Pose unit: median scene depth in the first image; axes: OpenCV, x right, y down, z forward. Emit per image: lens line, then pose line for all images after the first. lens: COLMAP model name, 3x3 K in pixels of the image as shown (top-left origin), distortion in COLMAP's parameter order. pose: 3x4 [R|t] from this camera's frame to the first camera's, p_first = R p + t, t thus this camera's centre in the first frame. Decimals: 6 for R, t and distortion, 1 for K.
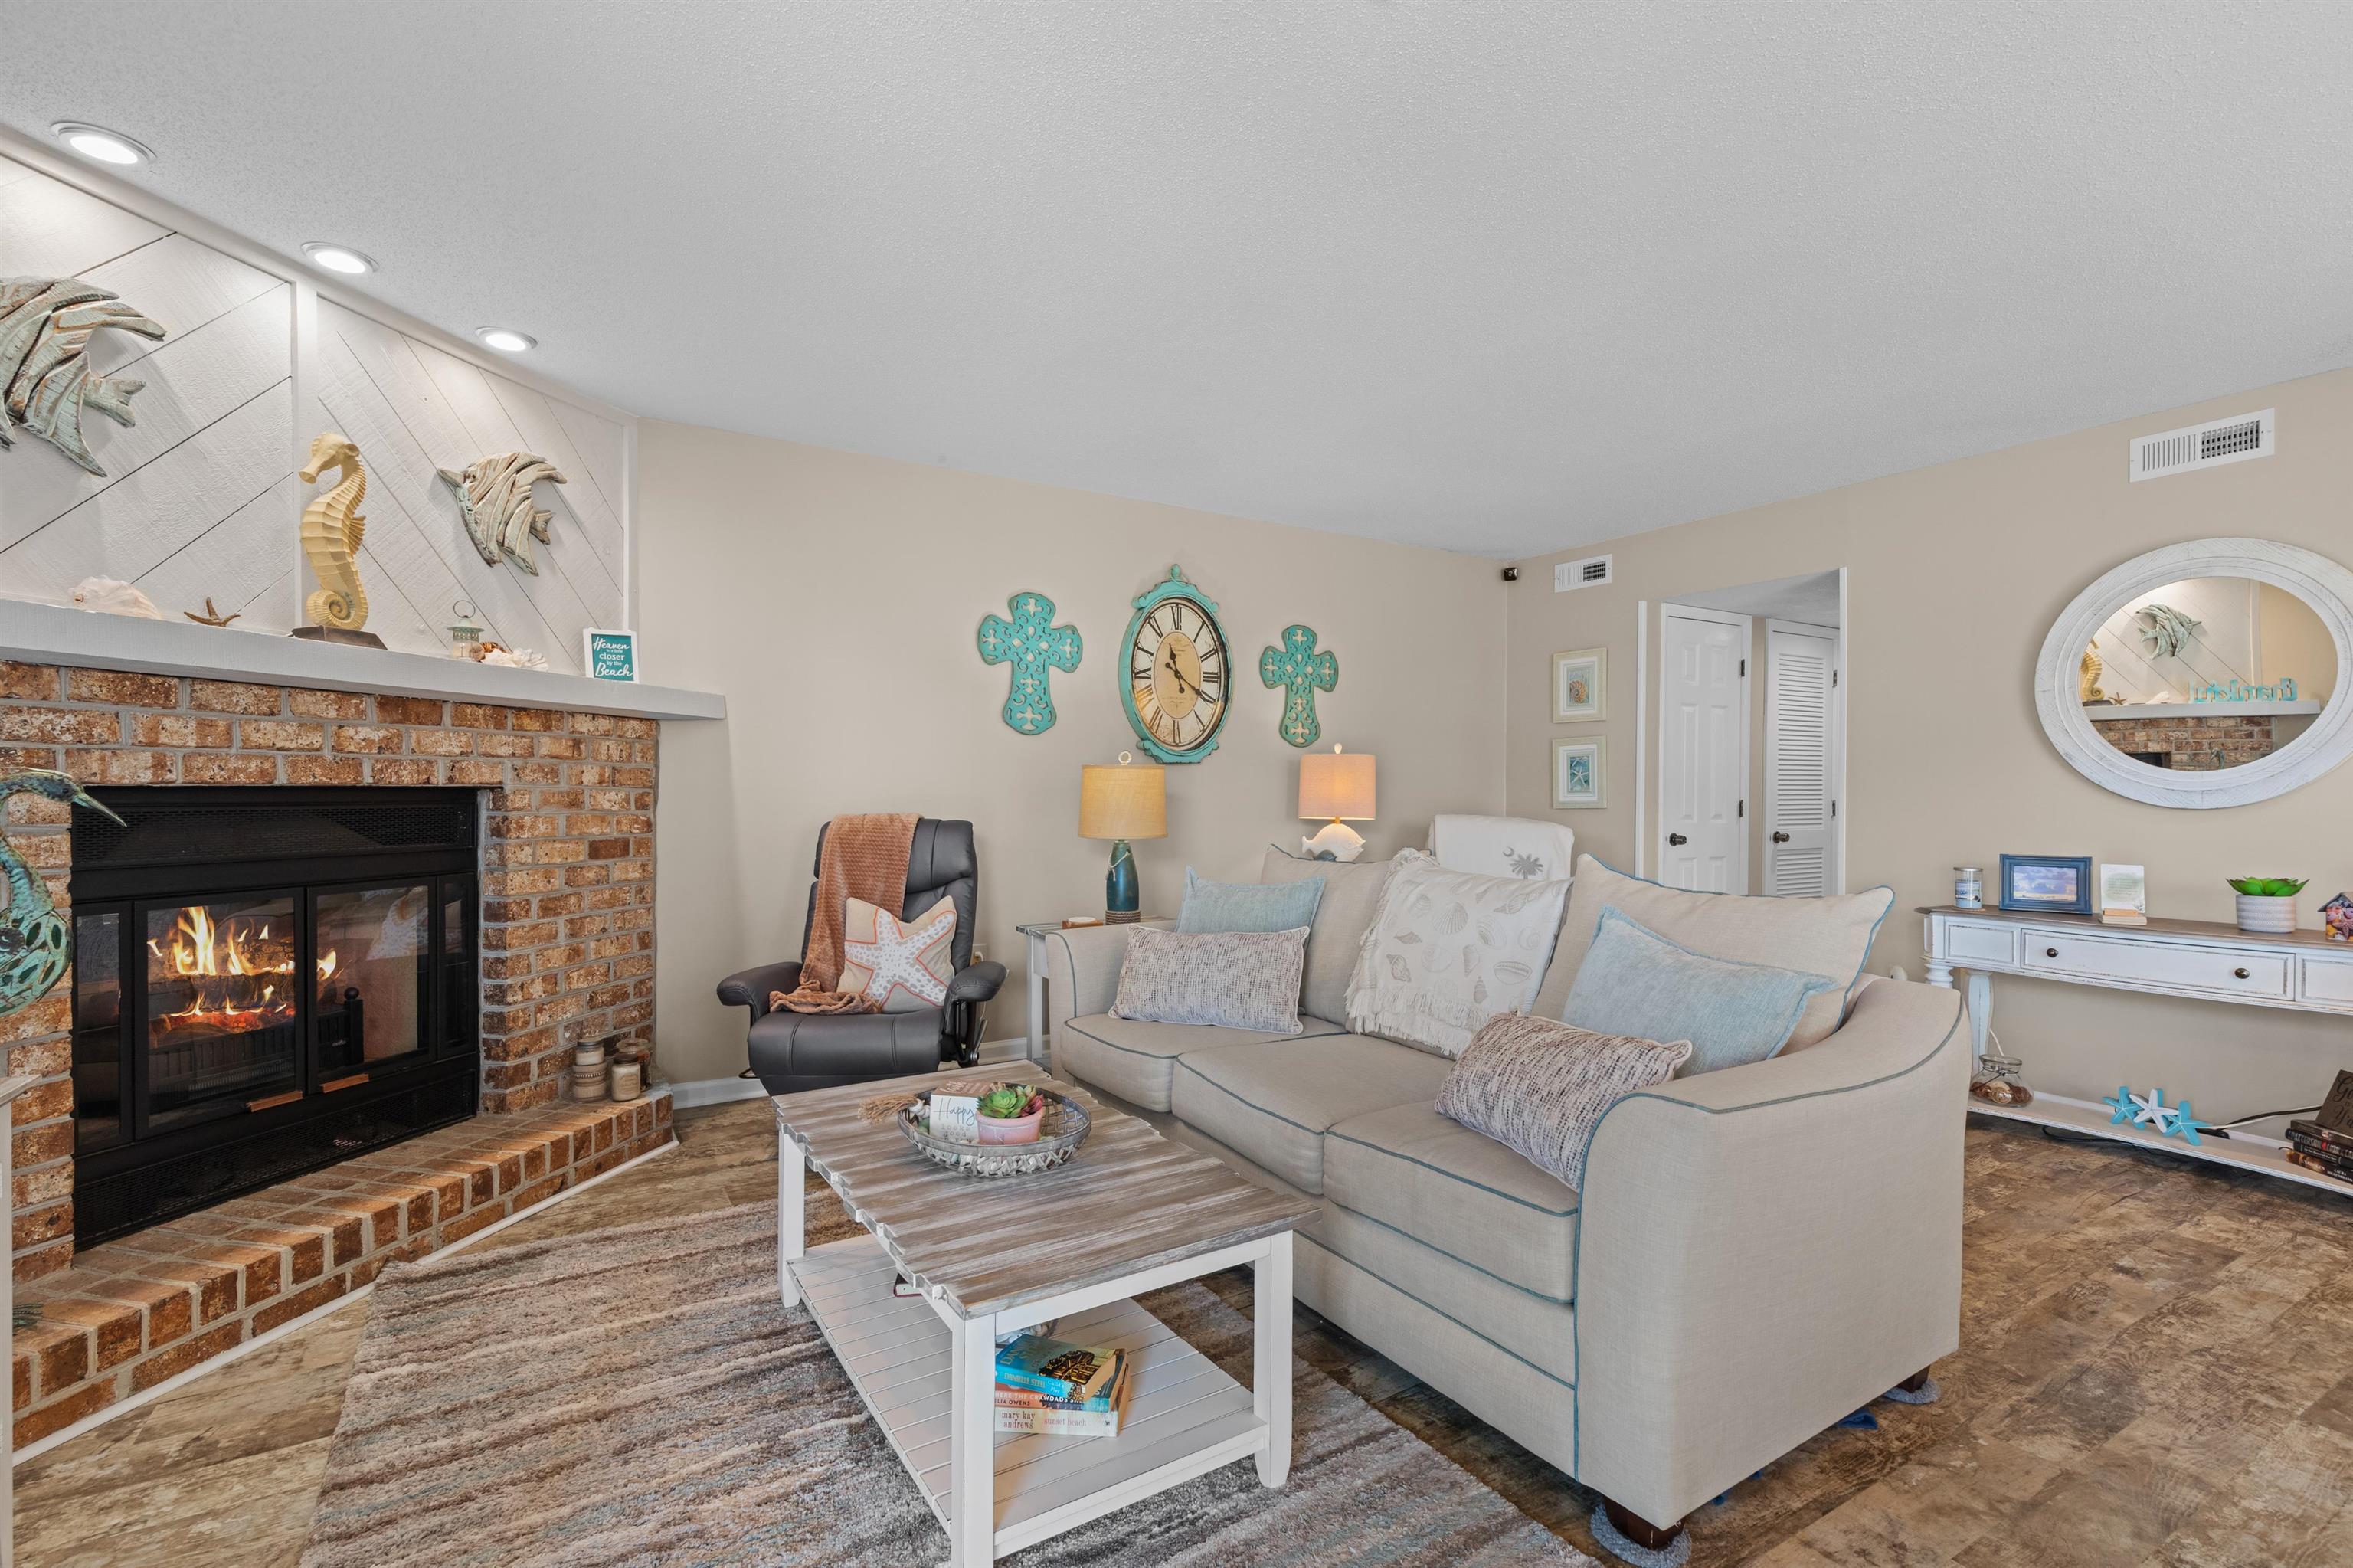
lens RADIAL K [[1078.1, 0, 1190.5], [0, 1078.1, 800.8], [0, 0, 1]] dist [0.001433, 0.001401]
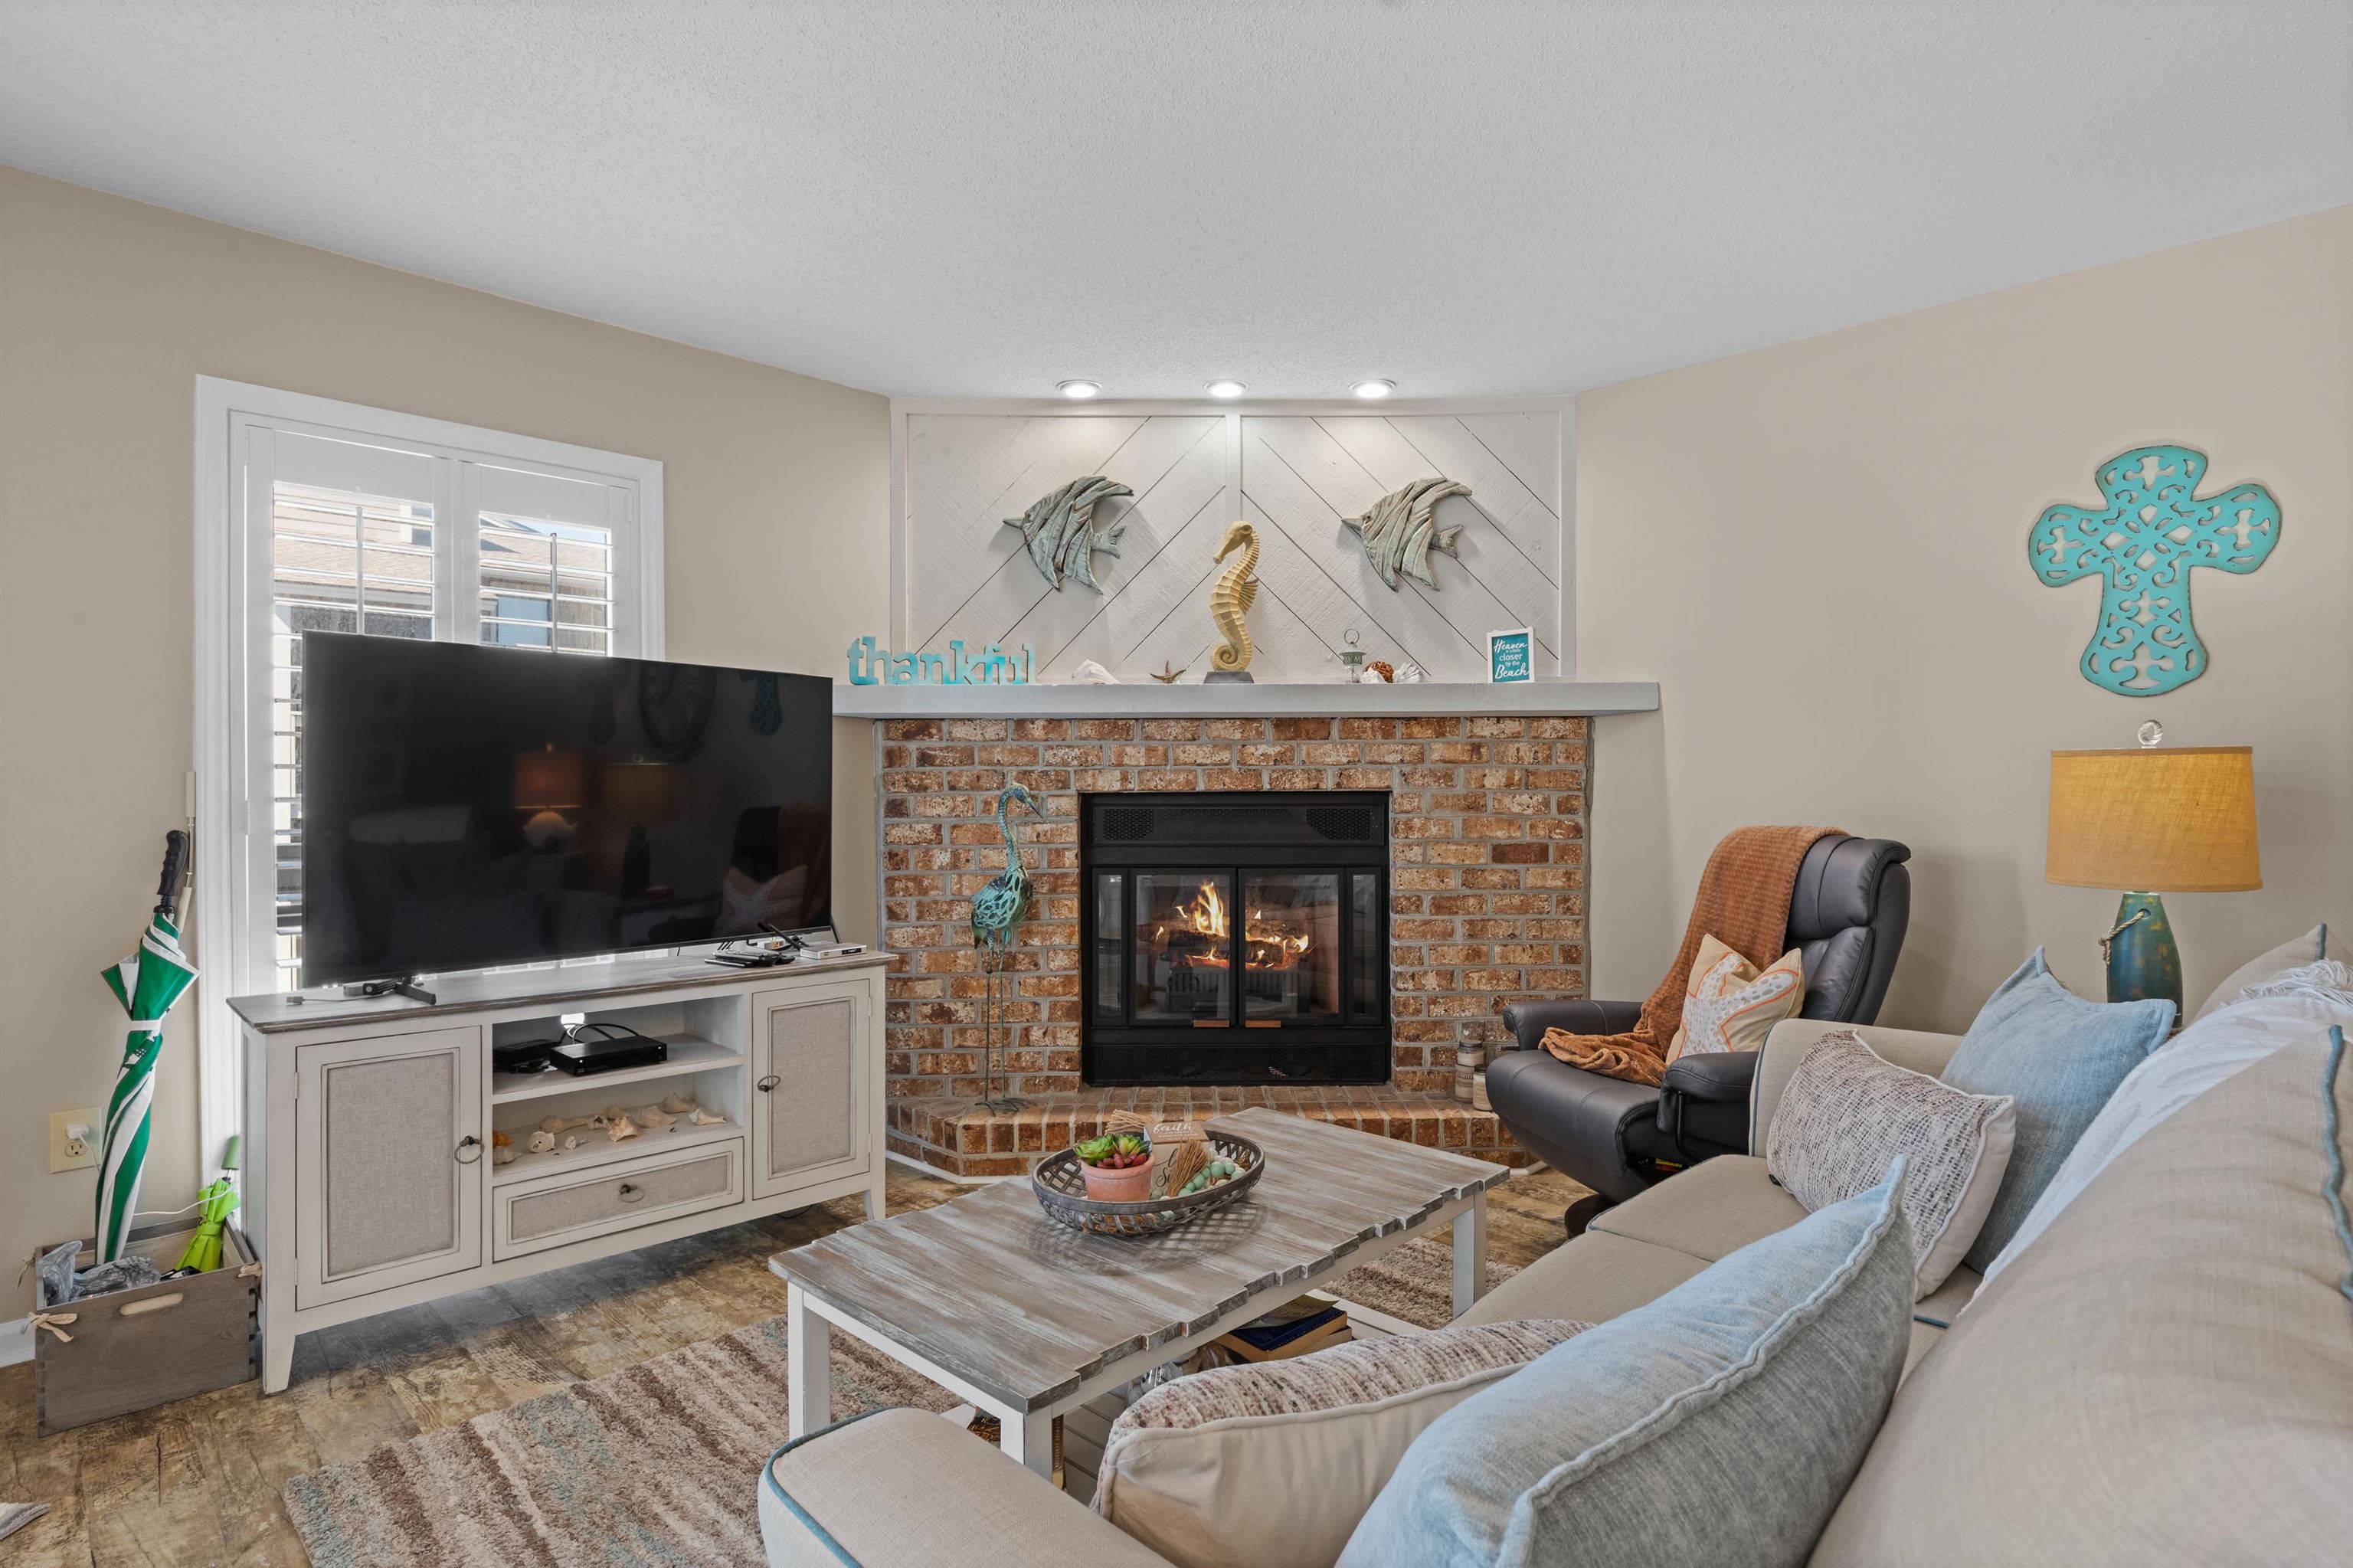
lens RADIAL K [[1207.9, 0, 1184.6], [0, 1207.9, 793.2], [0, 0, 1]] dist [0.003267, 0.001525]
pose [[0.226748, 0.004751, -0.973942, 0.538725], [-0.005251, 0.999980, 0.003655, -0.014817], [0.973939, 0.004286, 0.226768, 0.537476]]
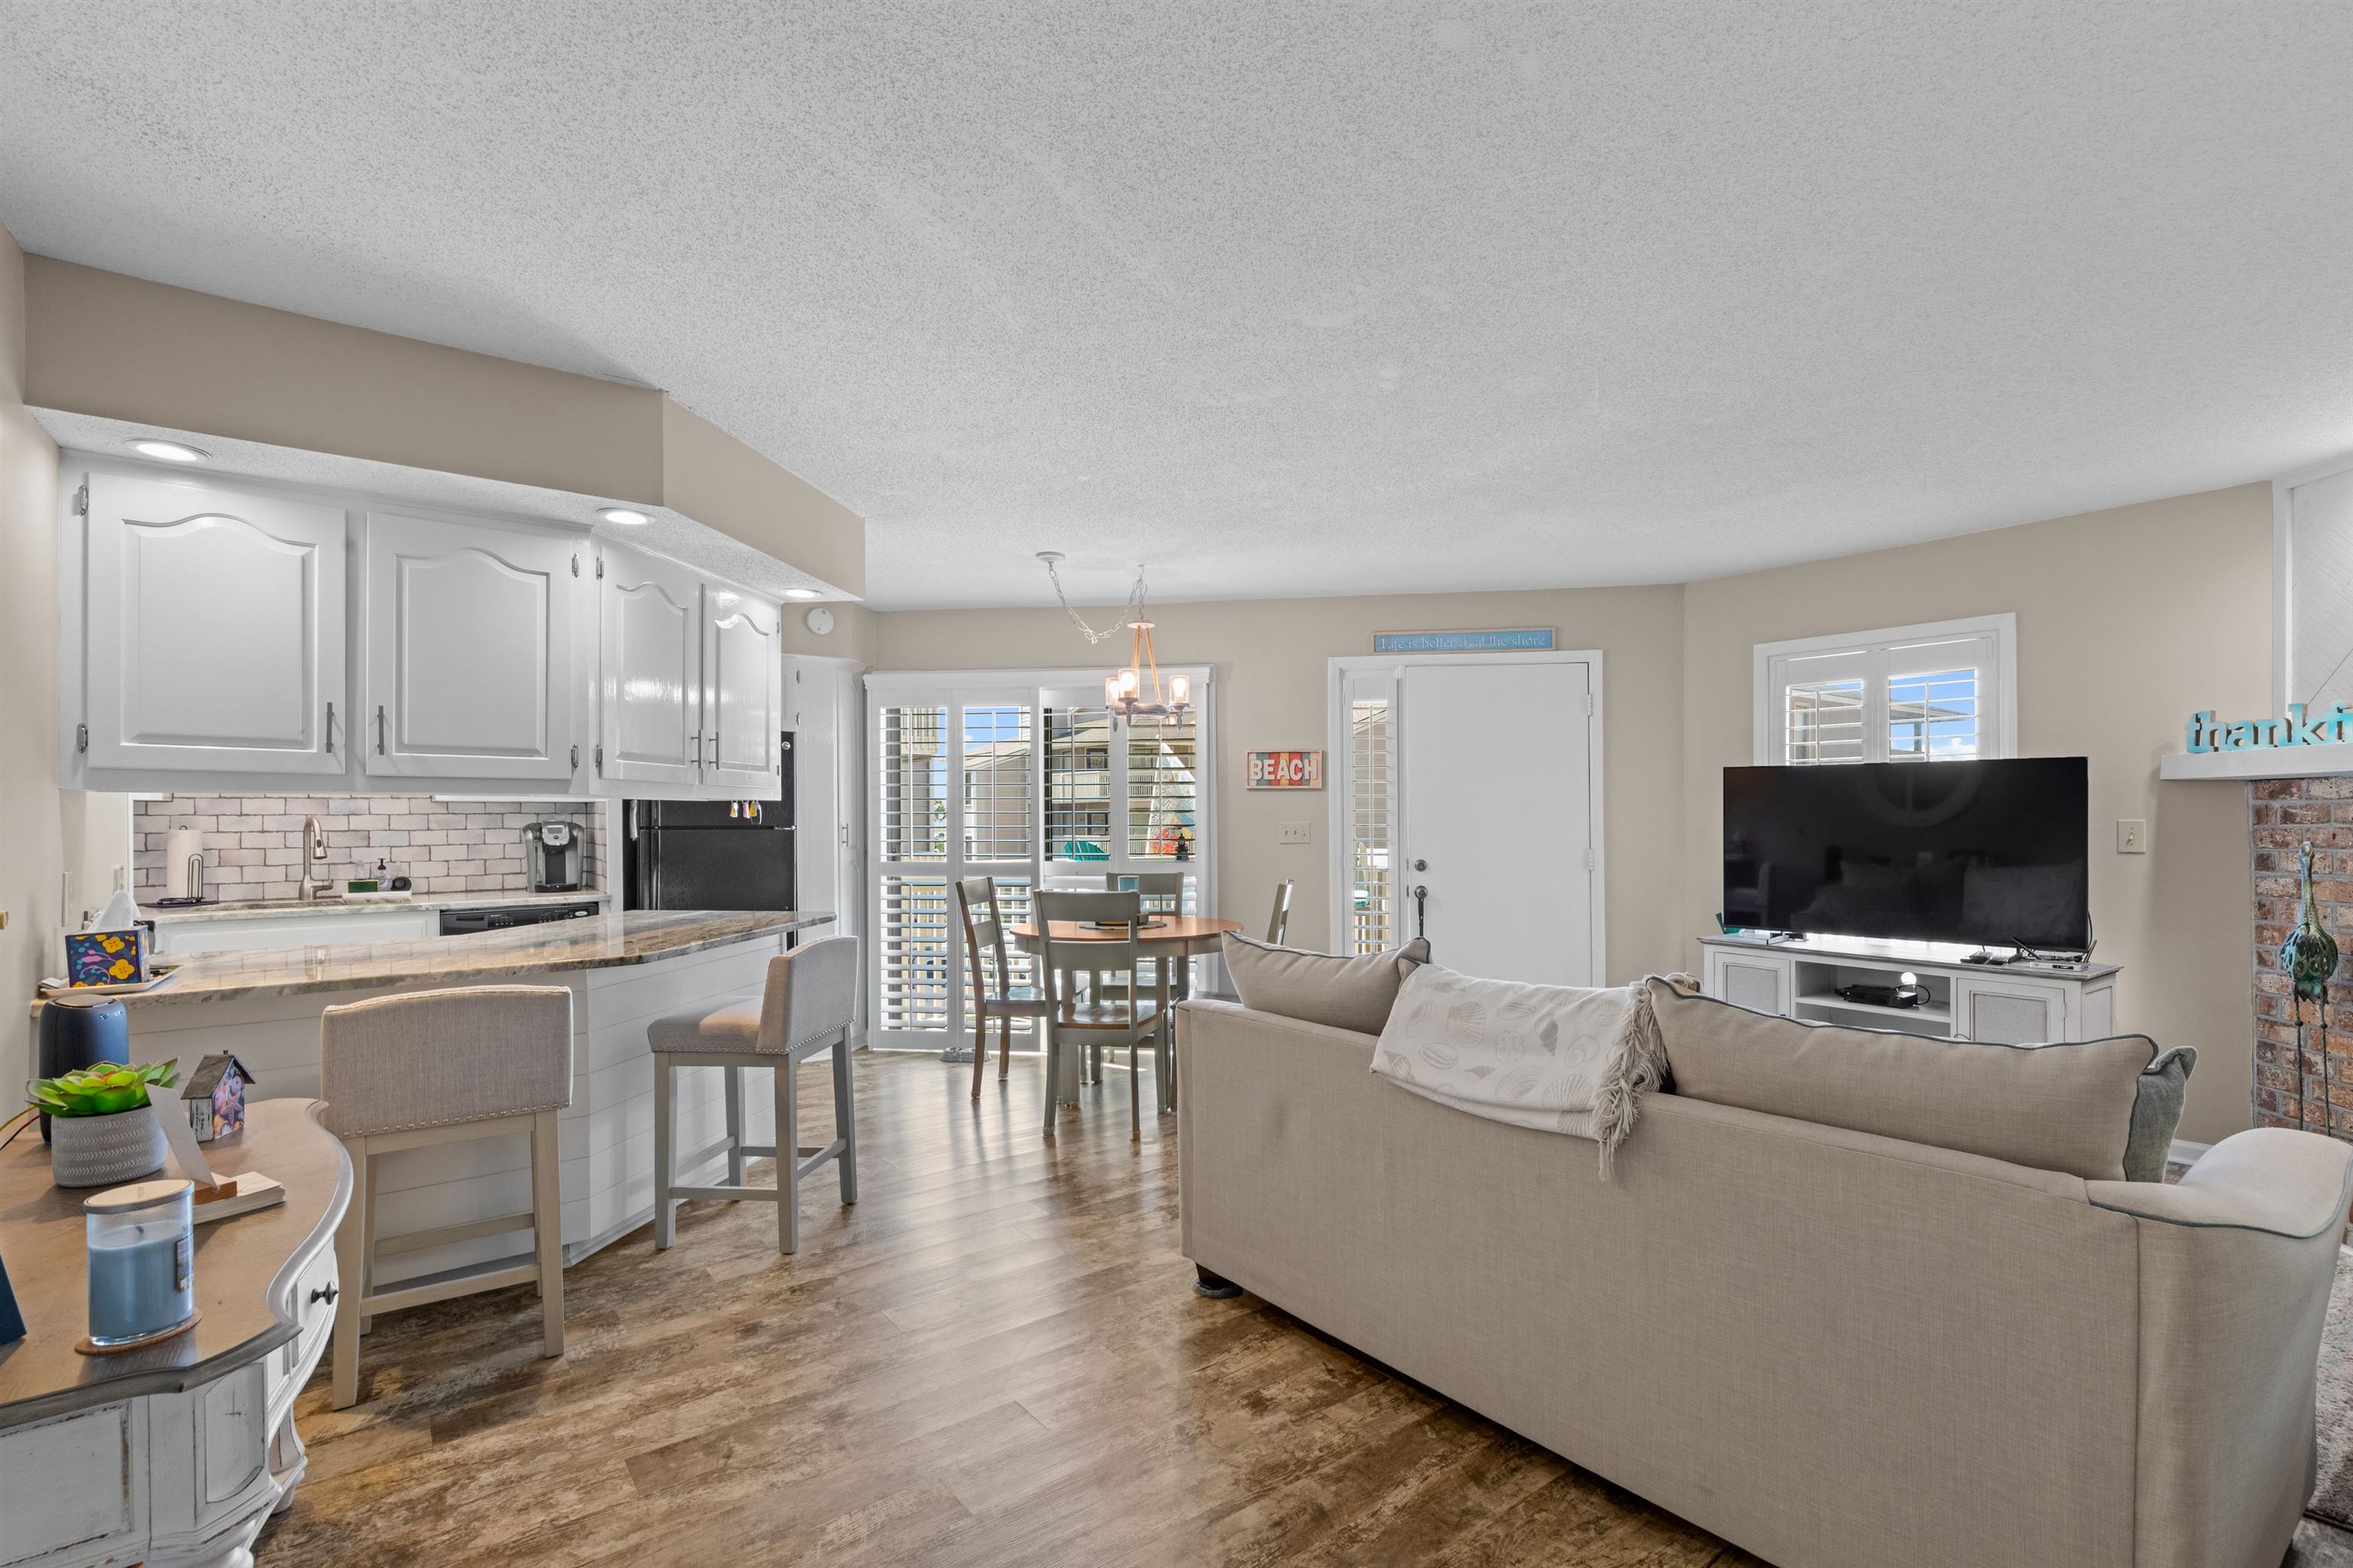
lens RADIAL K [[1078.1, 0, 1194.1], [0, 1078.1, 809.0], [0, 0, 1]] dist [0.001433, 0.001401]
pose [[-0.995472, 0.001946, -0.095034, 0.559916], [0.001640, 0.999993, 0.003303, -0.059199], [0.095040, 0.003132, -0.995469, 1.633825]]
